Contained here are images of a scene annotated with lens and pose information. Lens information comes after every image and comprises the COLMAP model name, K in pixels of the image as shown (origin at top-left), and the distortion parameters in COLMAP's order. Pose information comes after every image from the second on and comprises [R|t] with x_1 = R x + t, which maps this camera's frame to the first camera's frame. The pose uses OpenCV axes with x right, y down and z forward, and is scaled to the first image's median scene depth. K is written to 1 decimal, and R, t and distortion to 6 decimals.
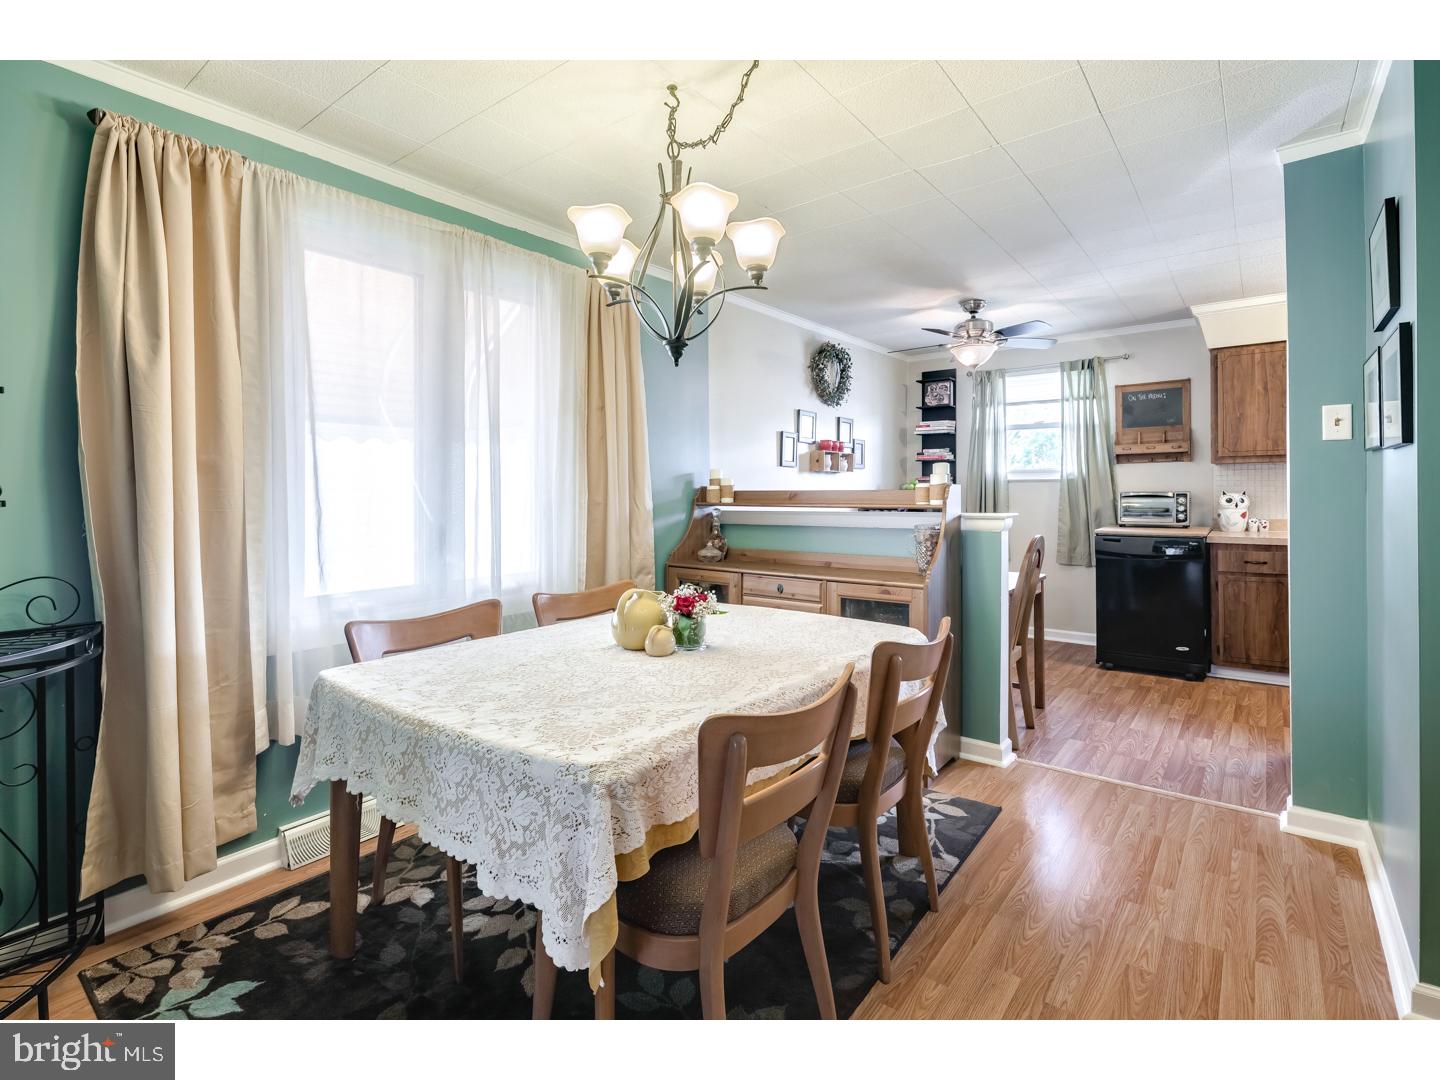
lens RADIAL K [[698.7, 0, 716.9], [0, 698.7, 474.3], [0, 0, 1]] dist [-0.001487, -0.000845]
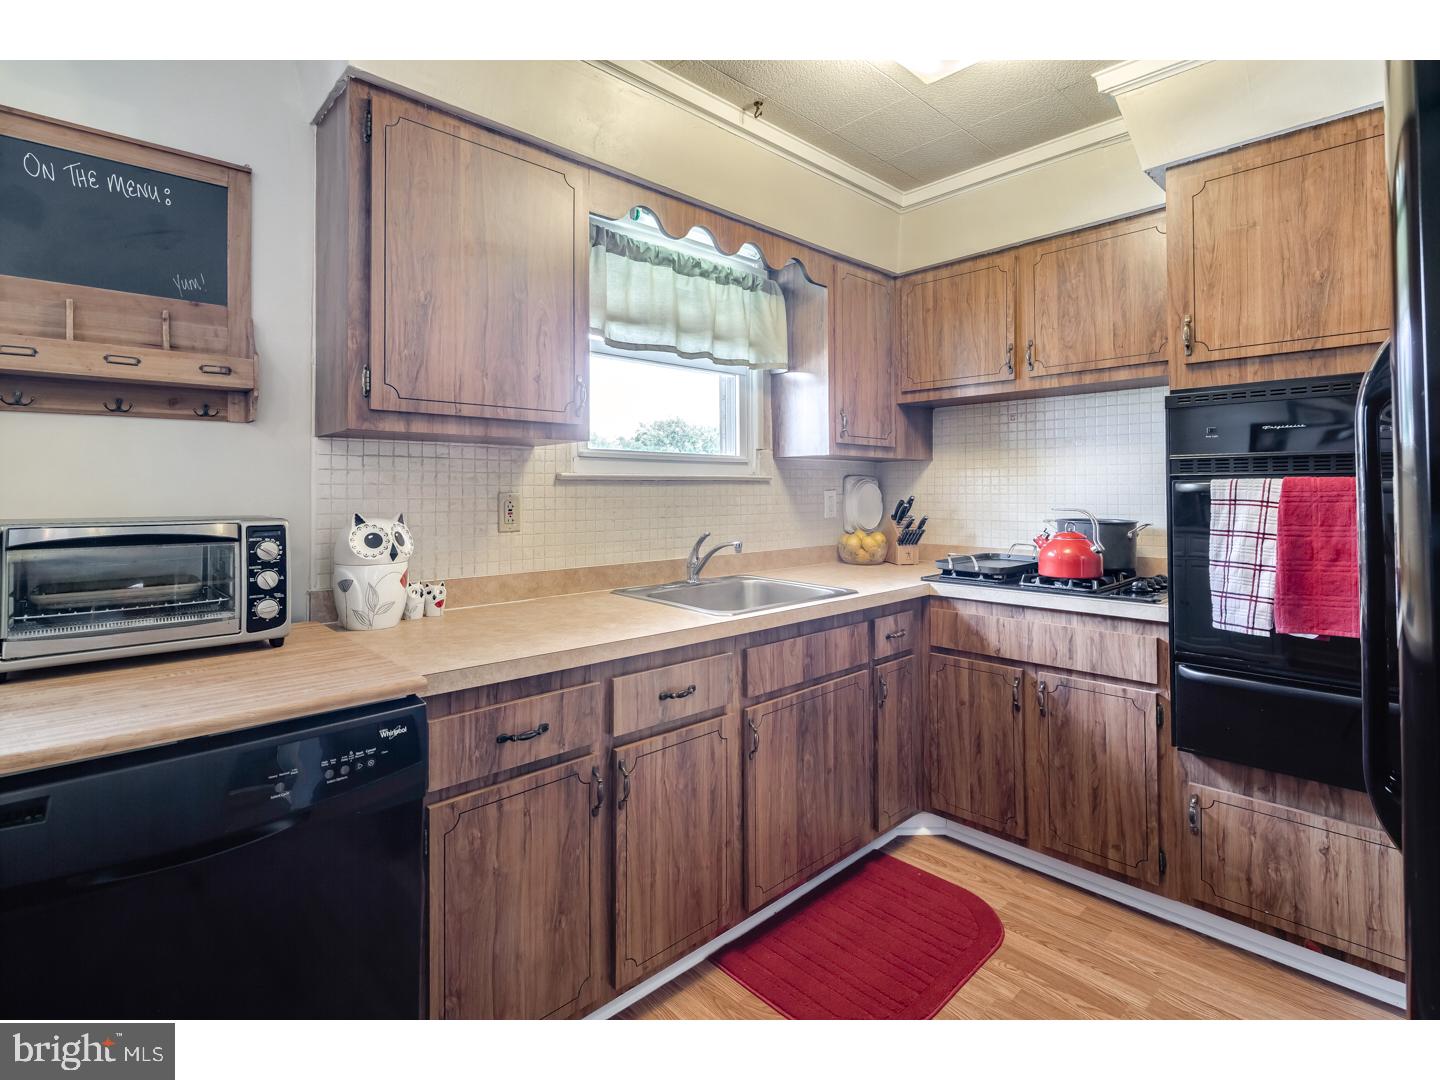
lens RADIAL K [[703.7, 0, 705.5], [0, 703.7, 482.9], [0, 0, 1]] dist [-0.001738, -0.000211]
pose [[0.155135, 0.017406, 0.987740, 0.412424], [-0.020530, 0.999686, -0.014392, 0.010453], [-0.987680, -0.018045, 0.155444, 0.782569]]
